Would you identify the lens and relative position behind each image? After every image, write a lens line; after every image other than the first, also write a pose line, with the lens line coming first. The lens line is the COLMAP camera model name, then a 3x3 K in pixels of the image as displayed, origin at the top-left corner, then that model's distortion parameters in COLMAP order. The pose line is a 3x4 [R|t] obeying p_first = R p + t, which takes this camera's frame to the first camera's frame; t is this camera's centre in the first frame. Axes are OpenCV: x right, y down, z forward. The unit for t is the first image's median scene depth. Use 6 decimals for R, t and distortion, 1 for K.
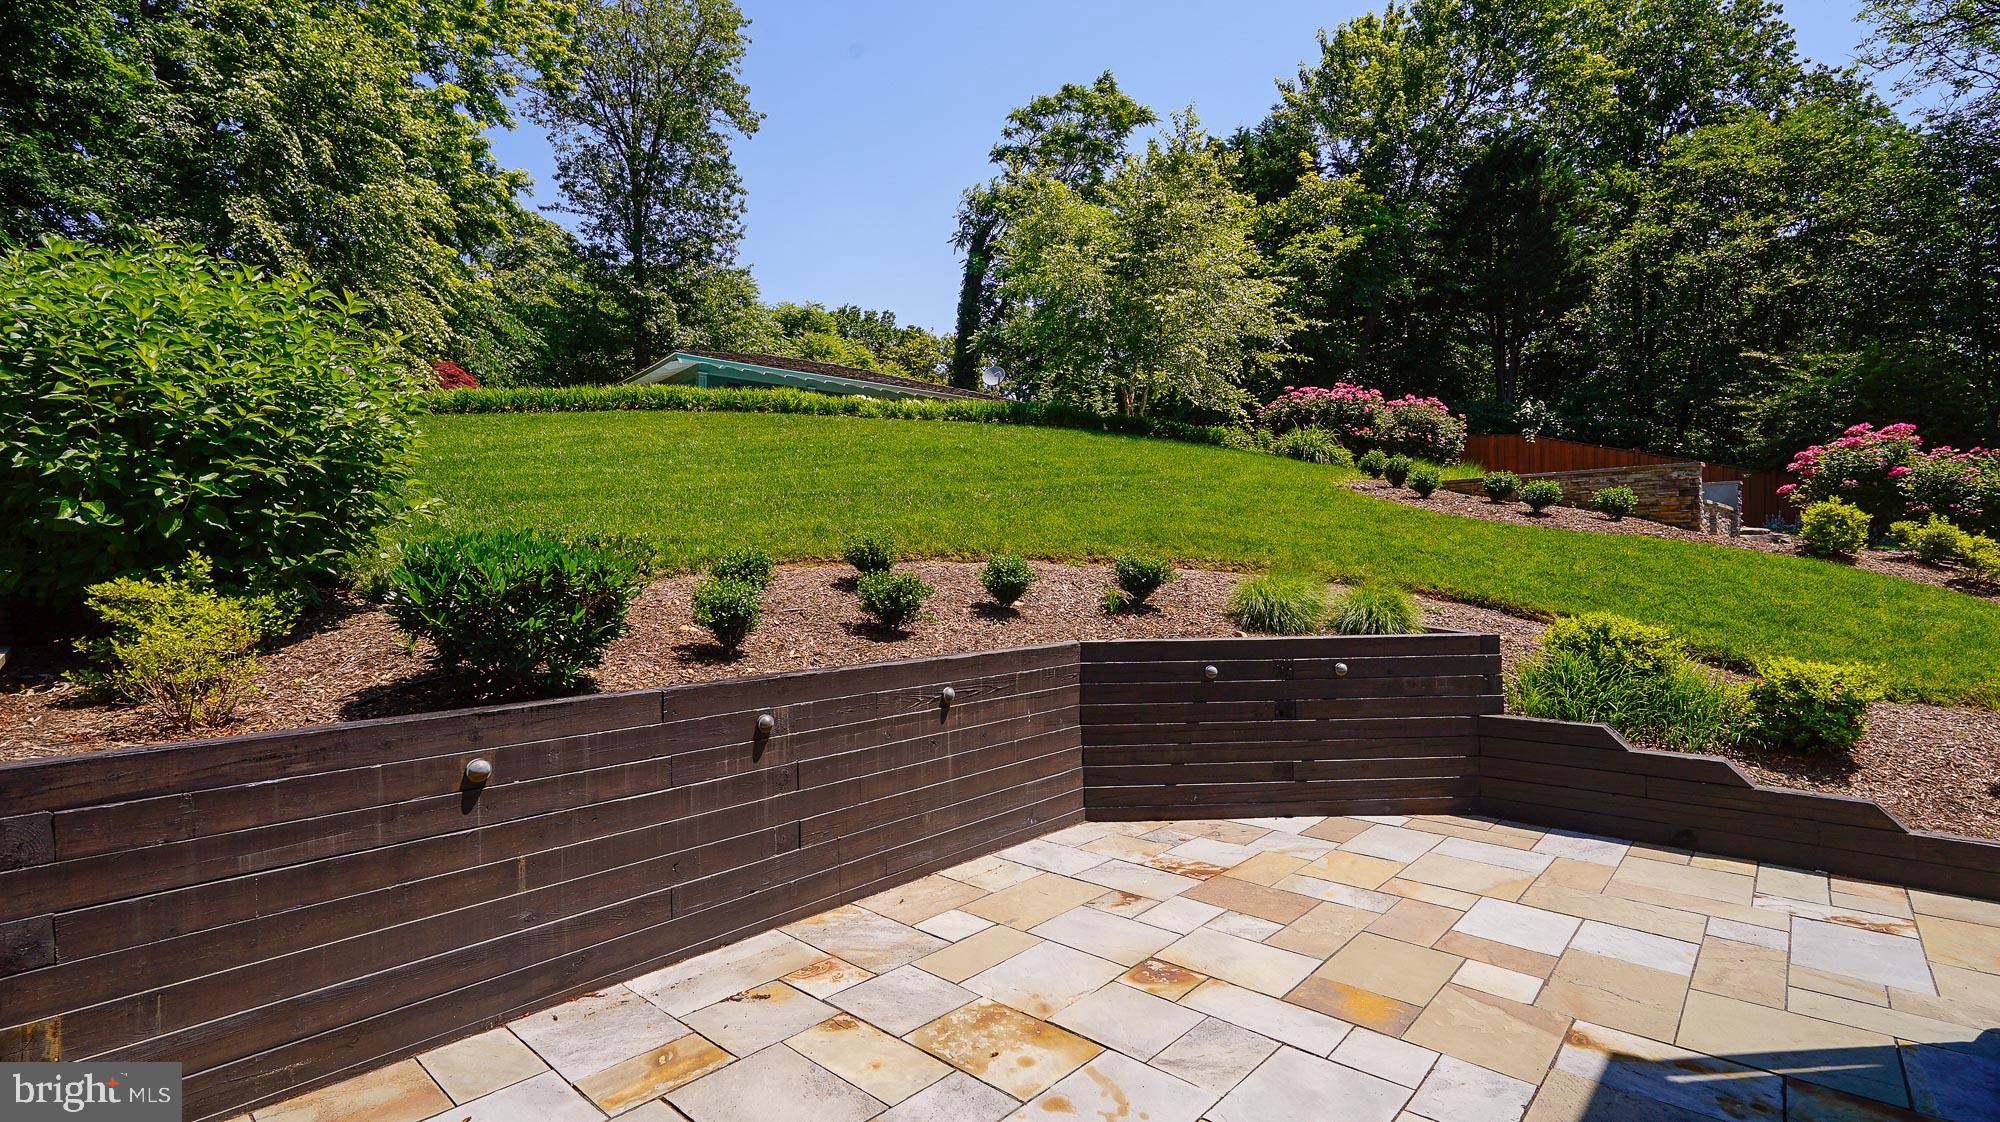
lens RADIAL K [[902.4, 0, 996.6], [0, 902.4, 556.5], [0, 0, 1]] dist [-0.003423, 0.000015]
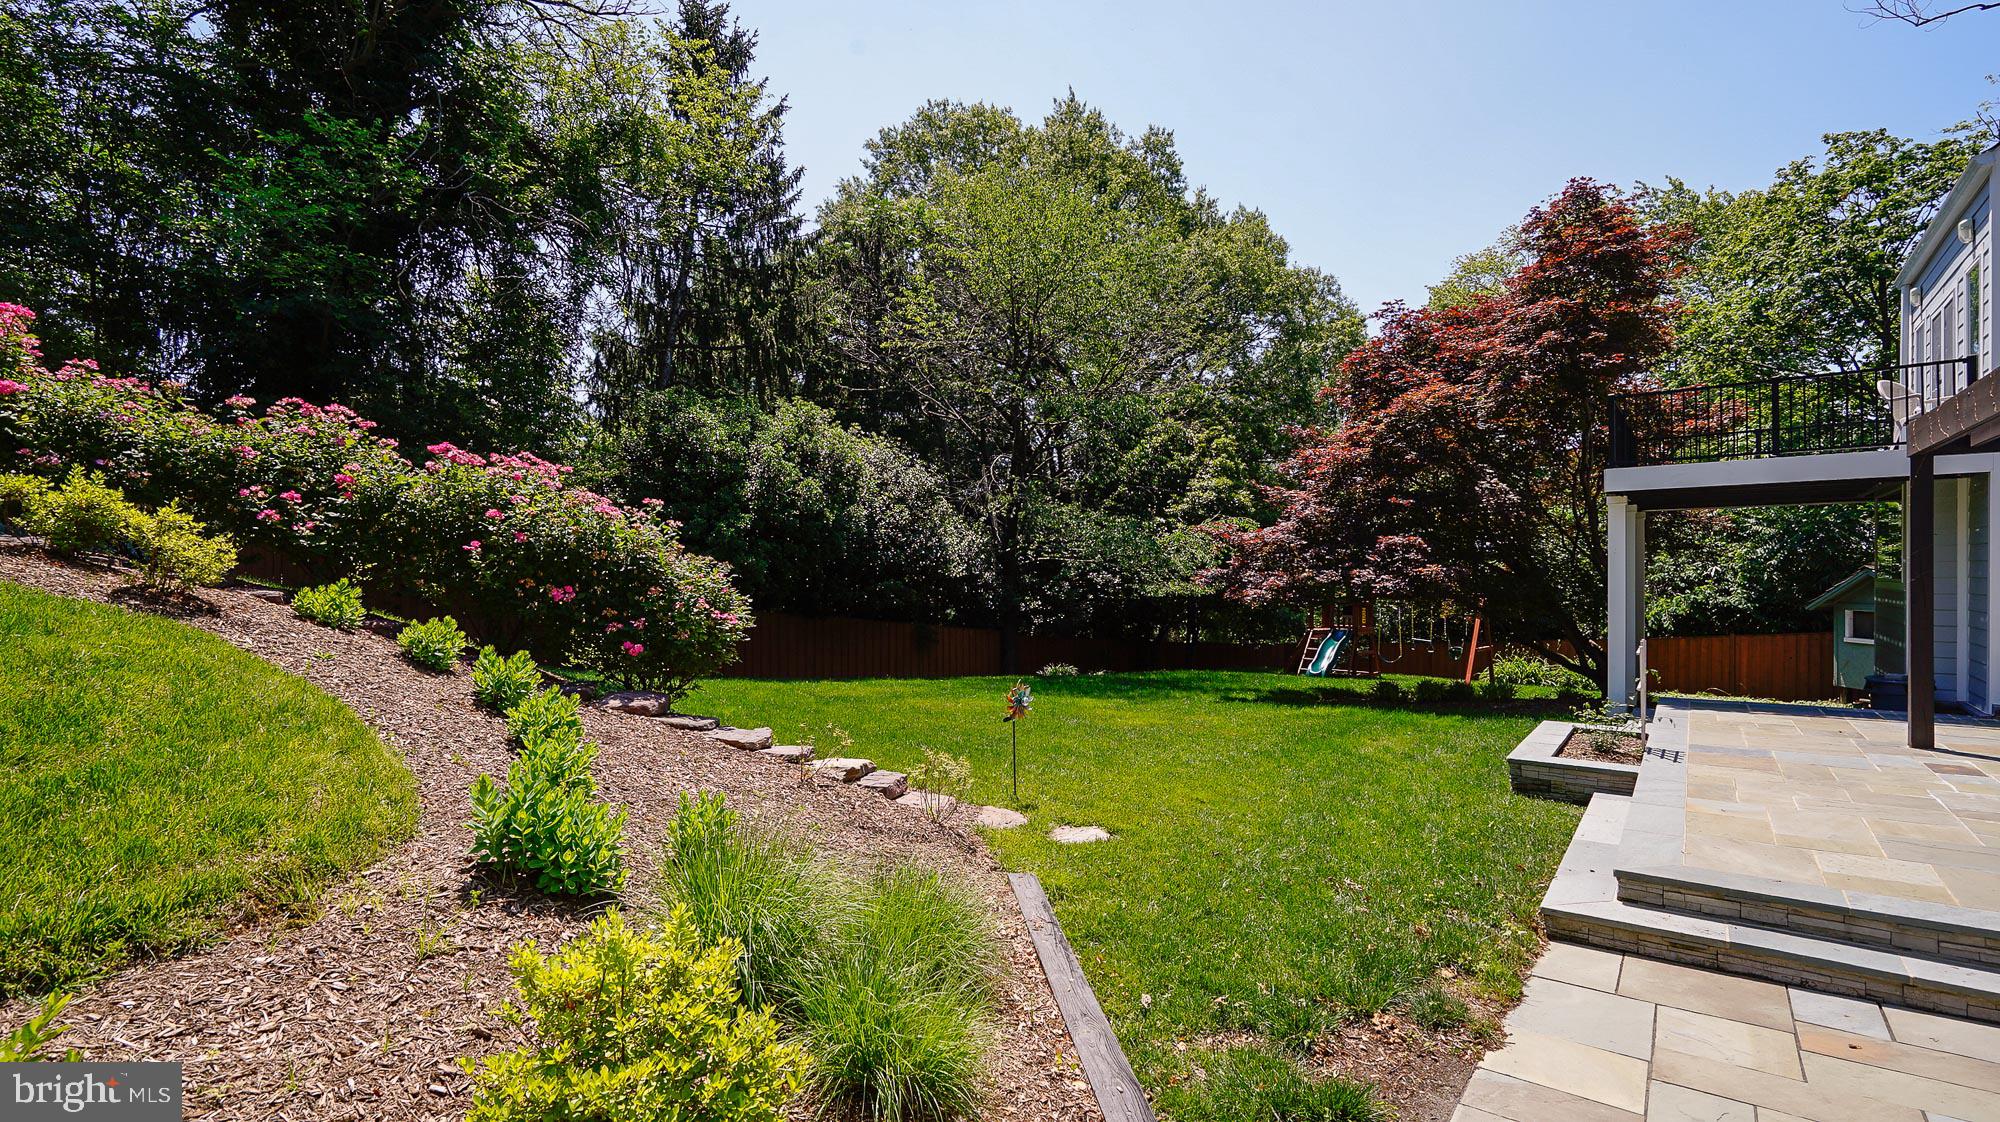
lens RADIAL K [[902.4, 0, 995.1], [0, 902.4, 567.5], [0, 0, 1]] dist [-0.003423, 0.000015]
pose [[-0.072407, 0.010827, 0.997316, 0.483581], [-0.010770, 0.999874, -0.011636, 0.013706], [-0.997317, -0.011583, -0.072281, 0.509054]]
